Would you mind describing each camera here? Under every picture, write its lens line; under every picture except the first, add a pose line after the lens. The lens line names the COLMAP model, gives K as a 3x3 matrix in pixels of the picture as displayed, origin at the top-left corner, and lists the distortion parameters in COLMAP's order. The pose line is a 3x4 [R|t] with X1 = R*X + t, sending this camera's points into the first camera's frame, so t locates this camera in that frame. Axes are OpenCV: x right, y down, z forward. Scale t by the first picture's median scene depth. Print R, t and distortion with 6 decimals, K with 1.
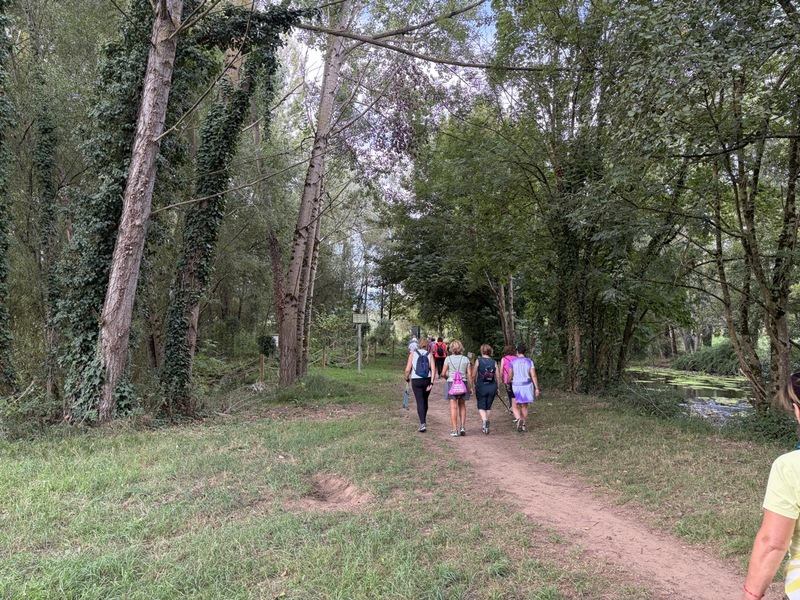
lens RADIAL K [[607.0, 0, 398.9], [0, 607.0, 301.9], [0, 0, 1]] dist [0.042261, -0.045157]
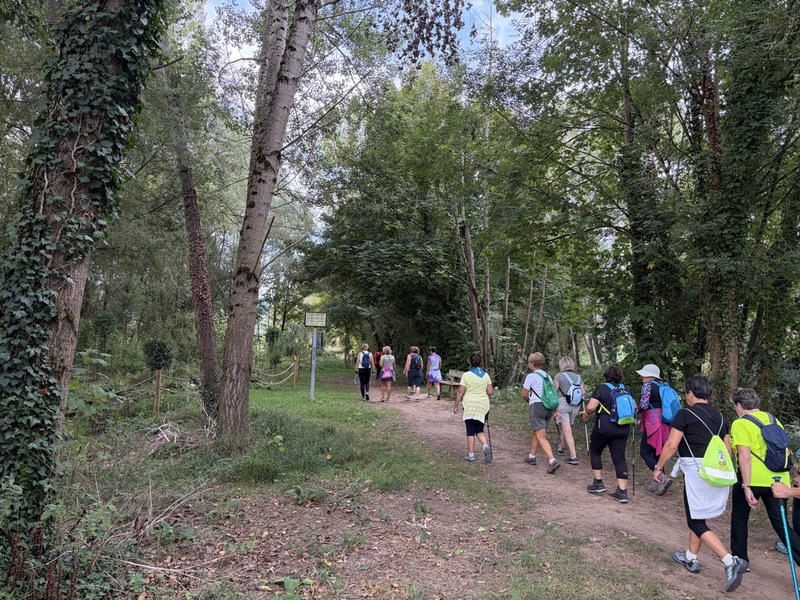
lens RADIAL K [[607.0, 0, 401.3], [0, 607.0, 297.9], [0, 0, 1]] dist [0.042261, -0.045157]
pose [[0.975551, 0.036890, 0.216655, -0.217286], [-0.032528, 0.999191, -0.023663, 0.029974], [-0.217352, 0.016037, 0.975961, 0.581144]]
